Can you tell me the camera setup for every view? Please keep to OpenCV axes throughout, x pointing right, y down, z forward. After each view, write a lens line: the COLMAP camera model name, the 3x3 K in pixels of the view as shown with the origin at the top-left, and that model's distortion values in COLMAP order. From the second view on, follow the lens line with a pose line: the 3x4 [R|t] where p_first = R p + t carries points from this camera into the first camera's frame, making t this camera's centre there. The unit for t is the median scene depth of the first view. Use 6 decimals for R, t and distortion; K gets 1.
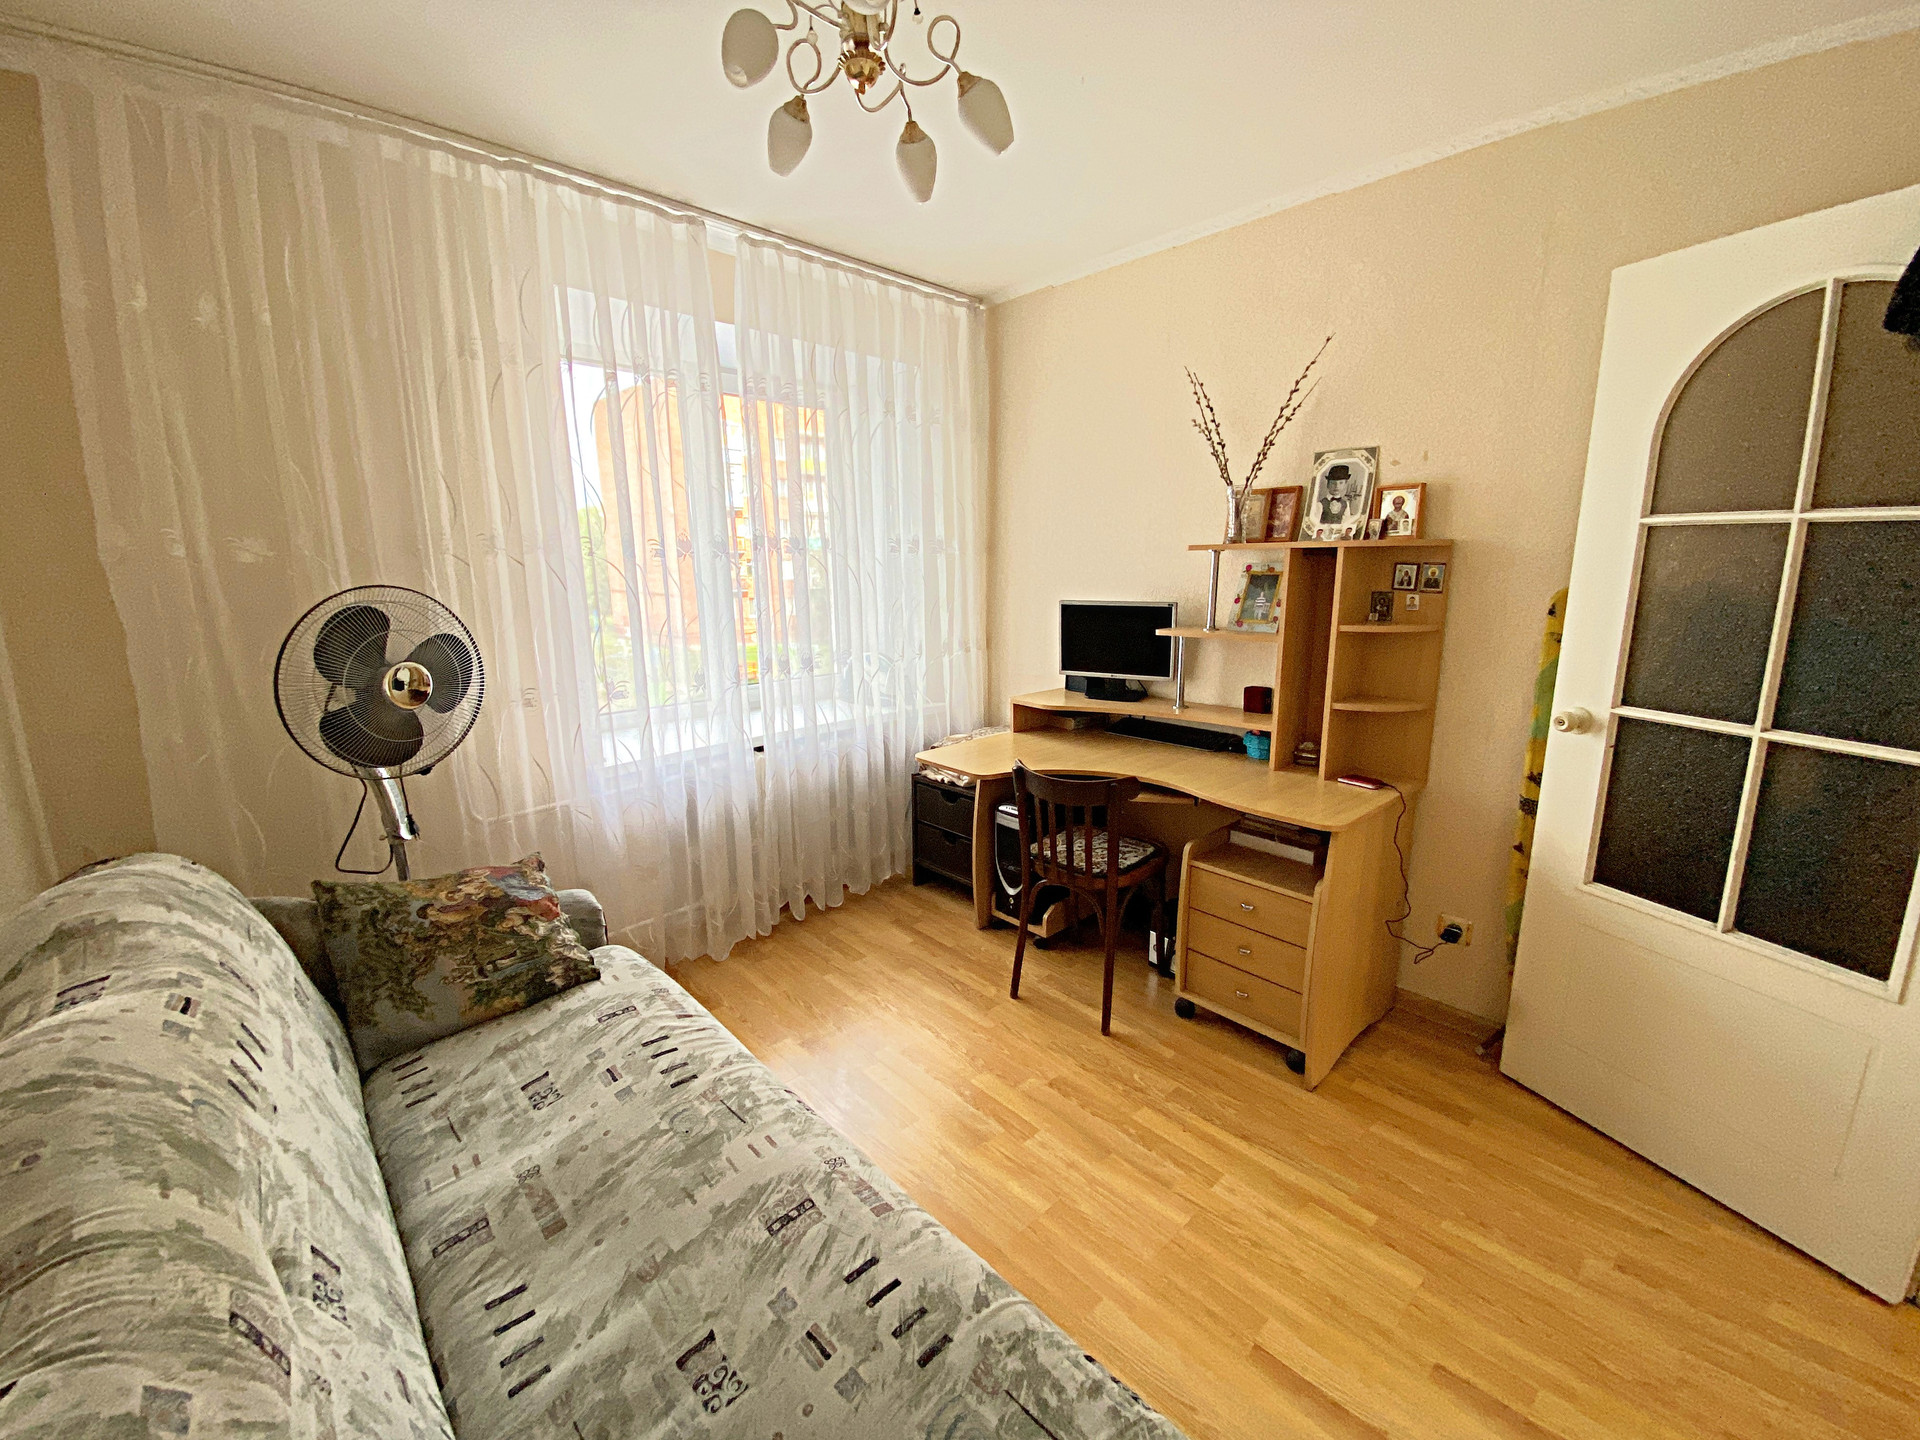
lens RADIAL K [[797.3, 0, 937.5], [0, 797.3, 713.6], [0, 0, 1]] dist [0.003422, -0.013373]
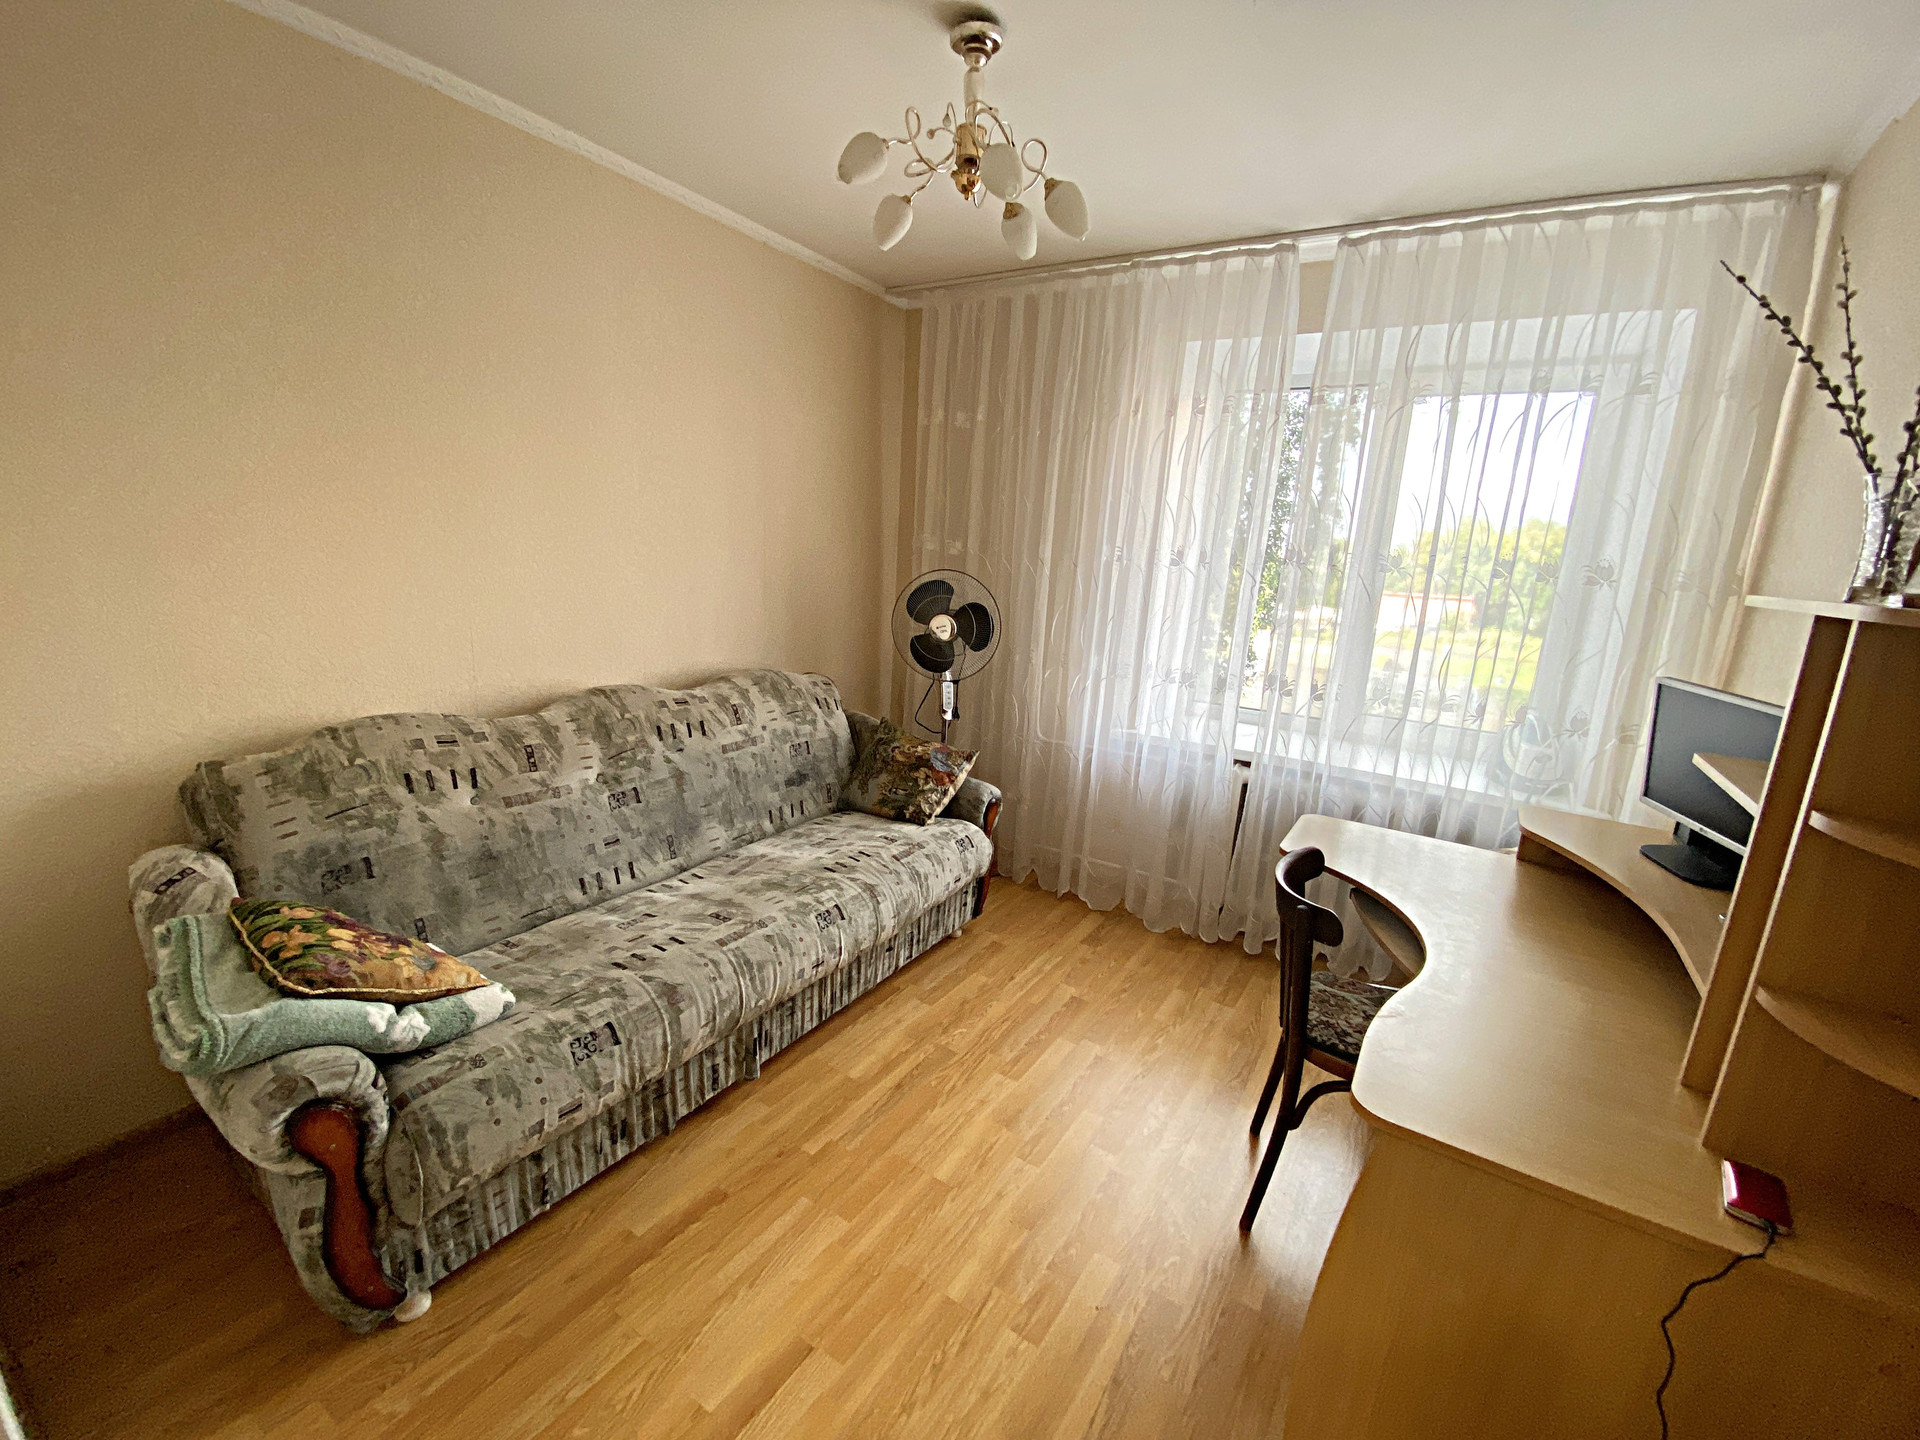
lens RADIAL K [[770.9, 0, 966.1], [0, 770.9, 713.3], [0, 0, 1]] dist [0.035784, -0.036178]
pose [[0.243013, 0.226818, -0.943132, 0.986858], [-0.239598, 0.956187, 0.168221, -0.155261], [0.939967, 0.185093, 0.286711, 0.618715]]
